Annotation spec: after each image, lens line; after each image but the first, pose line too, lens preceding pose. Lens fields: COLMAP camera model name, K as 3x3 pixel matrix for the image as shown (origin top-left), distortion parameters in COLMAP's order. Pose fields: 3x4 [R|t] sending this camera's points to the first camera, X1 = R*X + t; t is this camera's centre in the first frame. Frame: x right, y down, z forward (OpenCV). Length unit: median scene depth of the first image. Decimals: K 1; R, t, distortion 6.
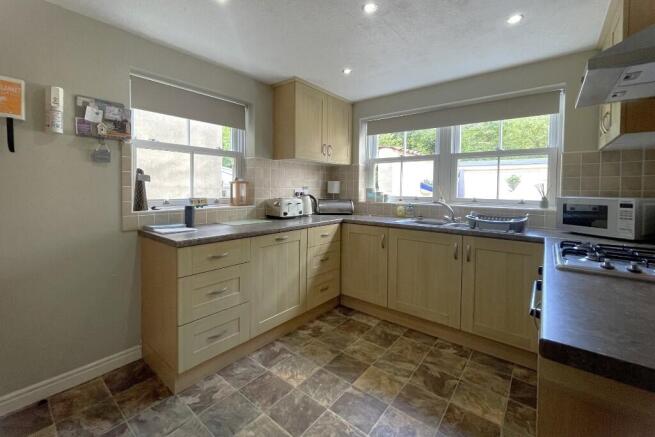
lens RADIAL K [[283.1, 0, 326.5], [0, 283.1, 196.2], [0, 0, 1]] dist [0.018192, 0.000191]
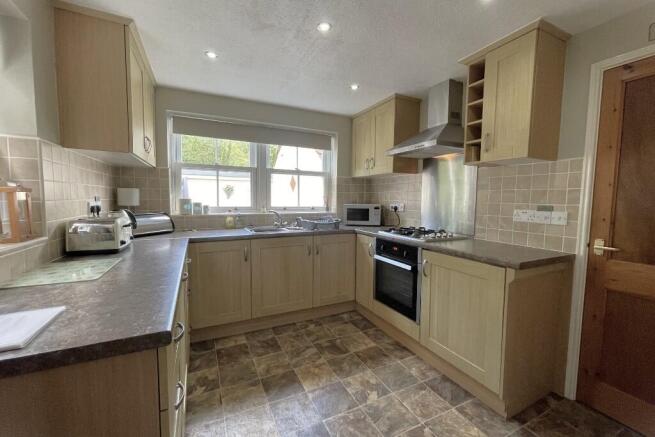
lens RADIAL K [[261.5, 0, 327.5], [0, 261.5, 218.5], [0, 0, 1]] dist [-0.000768, 0.000005]
pose [[0.432475, -0.076679, 0.898379, -0.483267], [0.018461, 0.996921, 0.076202, -0.026560], [-0.901457, -0.016371, 0.432560, 0.375125]]
